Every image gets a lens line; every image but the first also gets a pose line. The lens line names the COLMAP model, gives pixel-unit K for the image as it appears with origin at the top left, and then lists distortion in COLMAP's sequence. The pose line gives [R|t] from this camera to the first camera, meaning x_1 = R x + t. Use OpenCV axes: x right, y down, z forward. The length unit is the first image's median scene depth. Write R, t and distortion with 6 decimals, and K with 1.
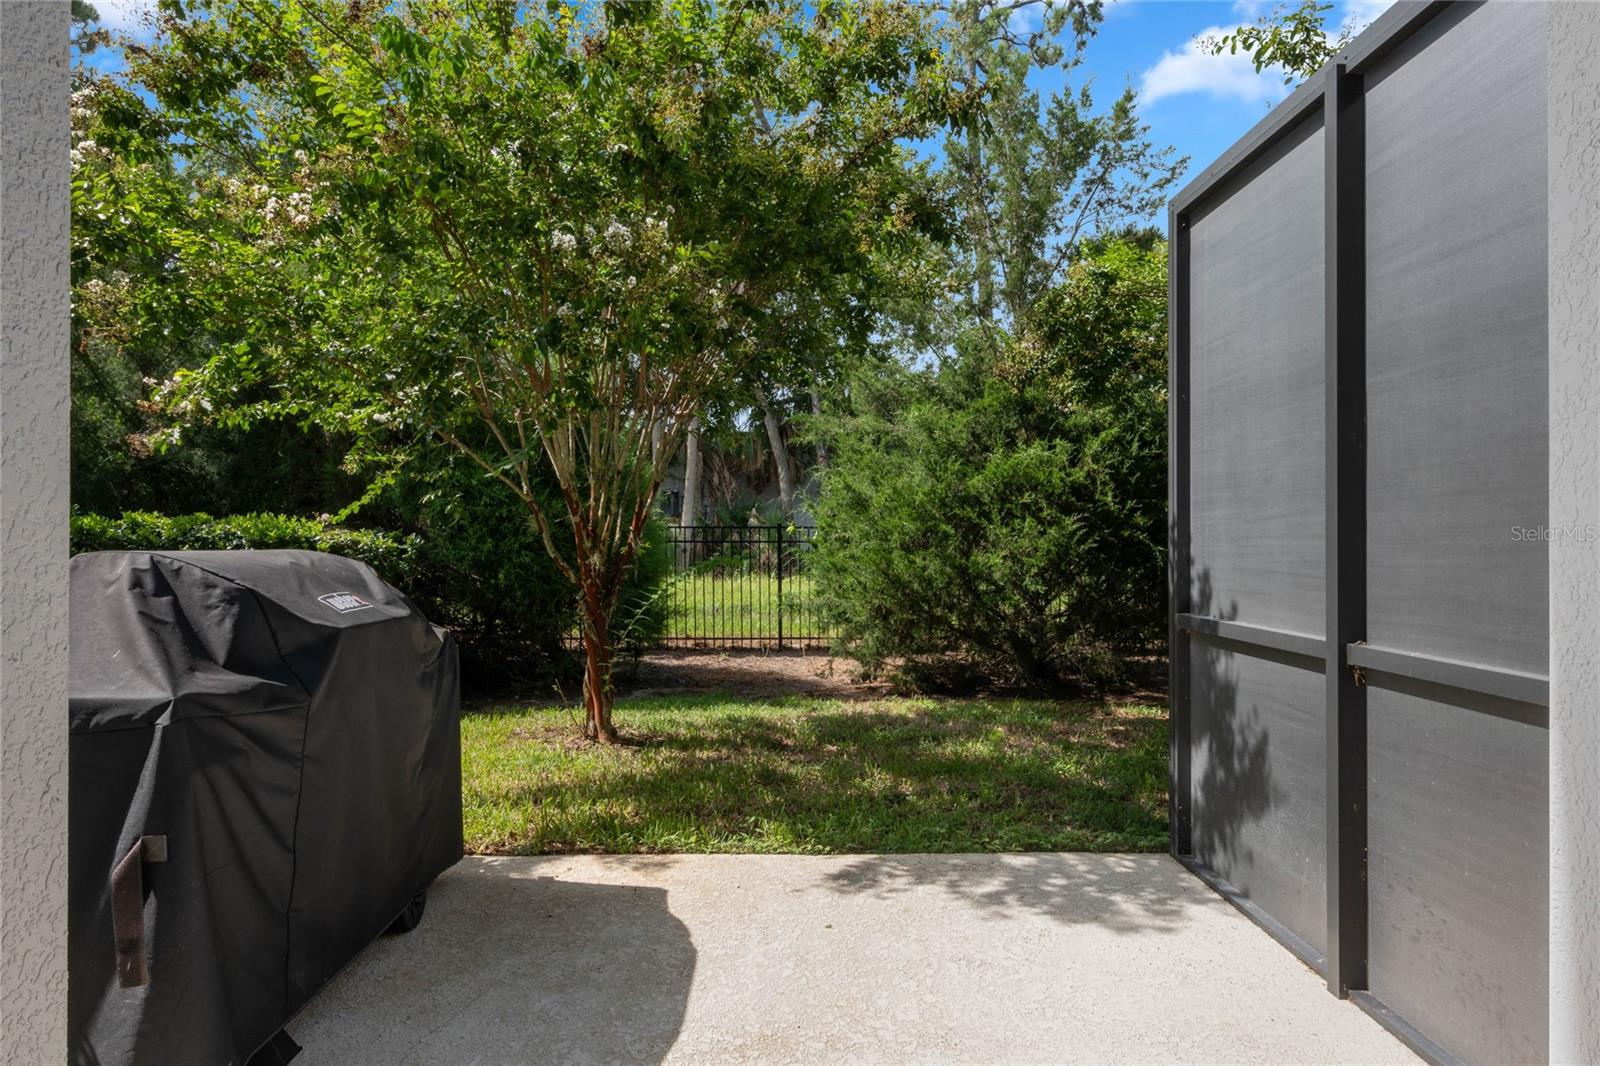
lens RADIAL K [[867.6, 0, 800.0], [0, 867.6, 533.0], [0, 0, 1]] dist [-0.001246, -0.000620]
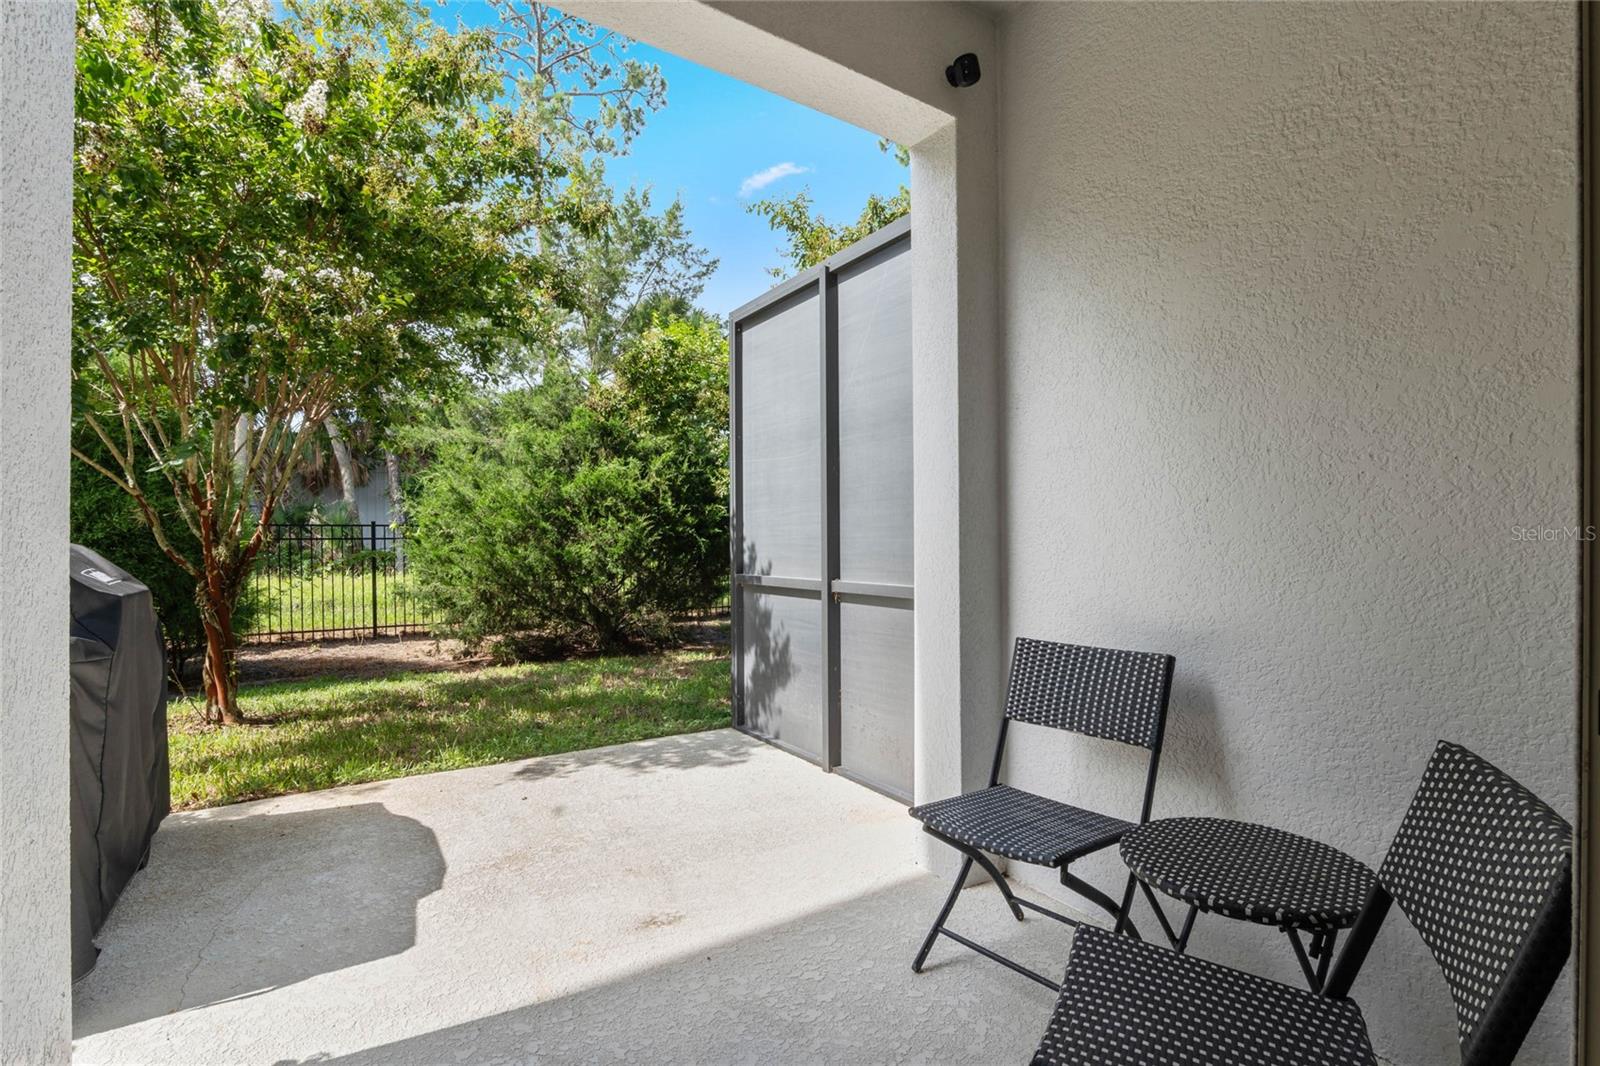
lens RADIAL K [[743.3, 0, 800.0], [0, 743.3, 533.0], [0, 0, 1]] dist [-0.026971, 0.008786]
pose [[0.850444, -0.002643, 0.526059, -0.079324], [0.003545, 0.999993, -0.000708, 0.008142], [-0.526053, 0.002467, 0.850448, -0.095675]]
